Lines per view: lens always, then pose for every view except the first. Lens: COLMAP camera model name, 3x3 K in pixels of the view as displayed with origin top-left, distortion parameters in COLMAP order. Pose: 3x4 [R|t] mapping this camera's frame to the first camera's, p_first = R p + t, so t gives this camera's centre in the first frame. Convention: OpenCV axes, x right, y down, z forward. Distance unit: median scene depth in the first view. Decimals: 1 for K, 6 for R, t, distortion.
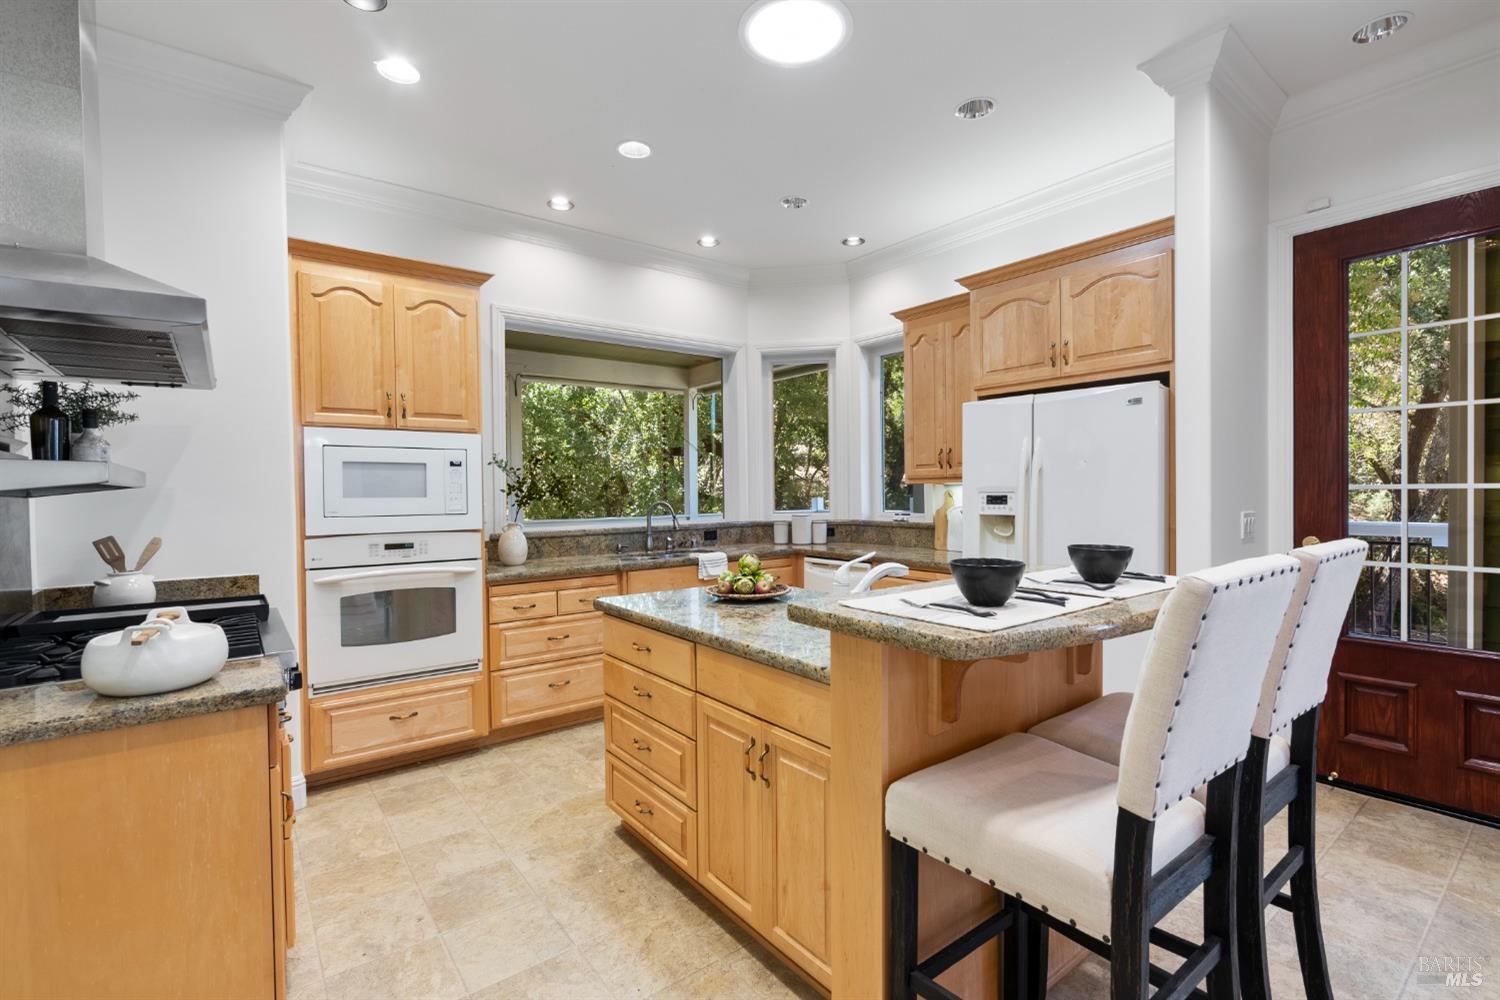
lens RADIAL K [[676.2, 0, 745.5], [0, 676.2, 499.2], [0, 0, 1]] dist [-0.002622, 0.001330]
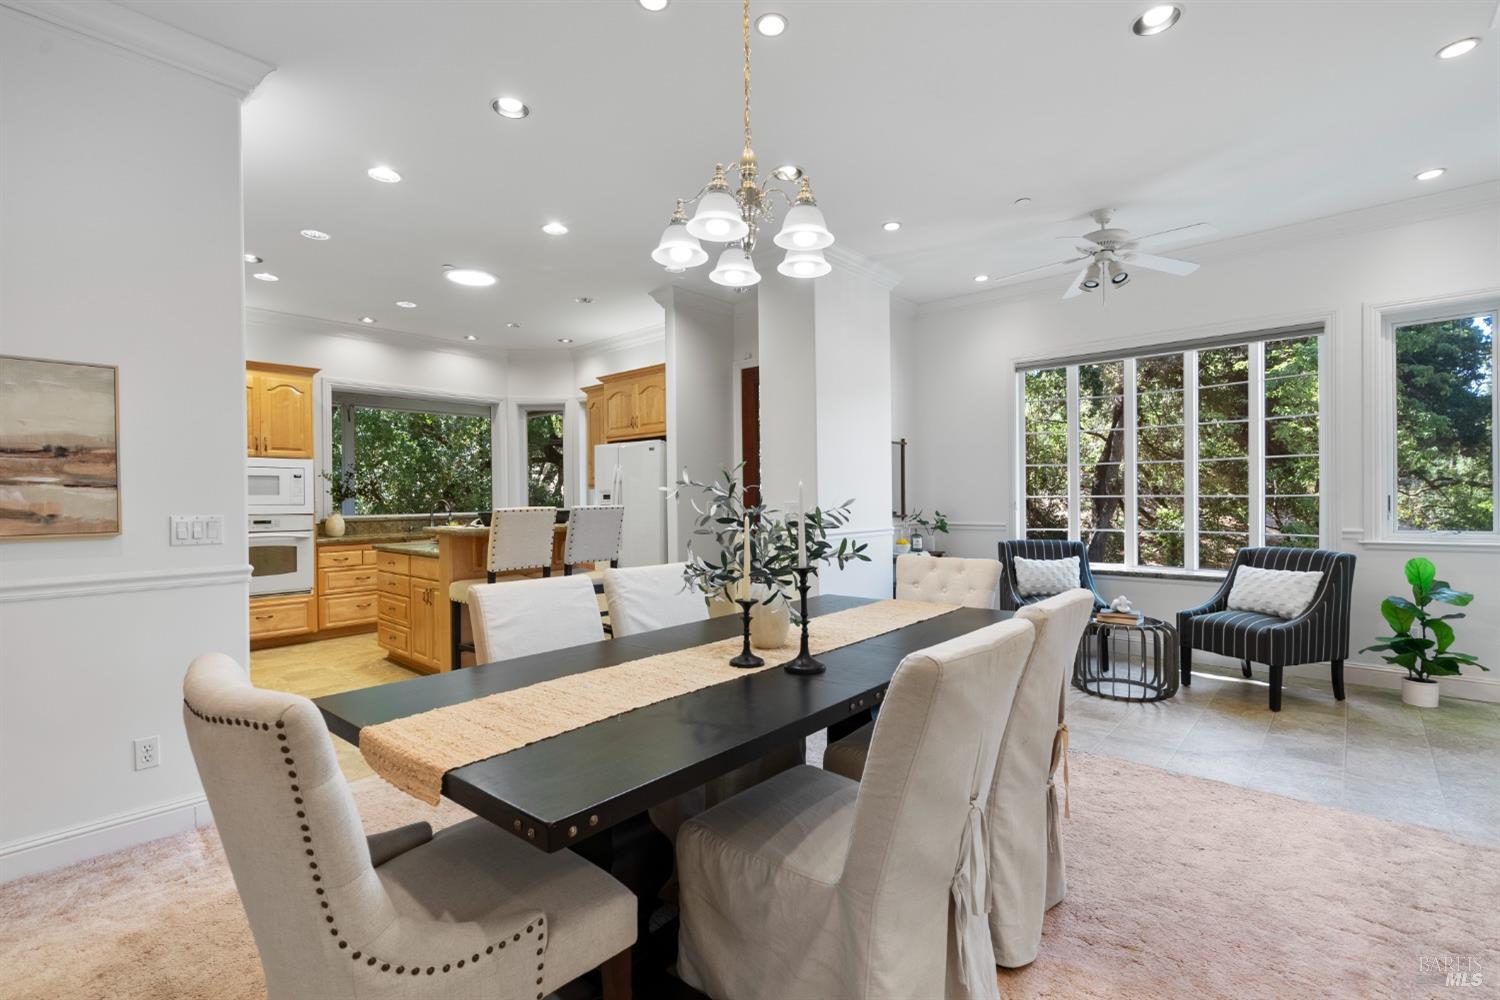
lens RADIAL K [[676.2, 0, 743.5], [0, 676.2, 500.3], [0, 0, 1]] dist [-0.002622, 0.001330]
pose [[0.984334, -0.000414, 0.176315, 0.392238], [0.002507, 0.999929, -0.011649, 0.032909], [-0.176297, 0.011908, 0.984265, -0.906749]]
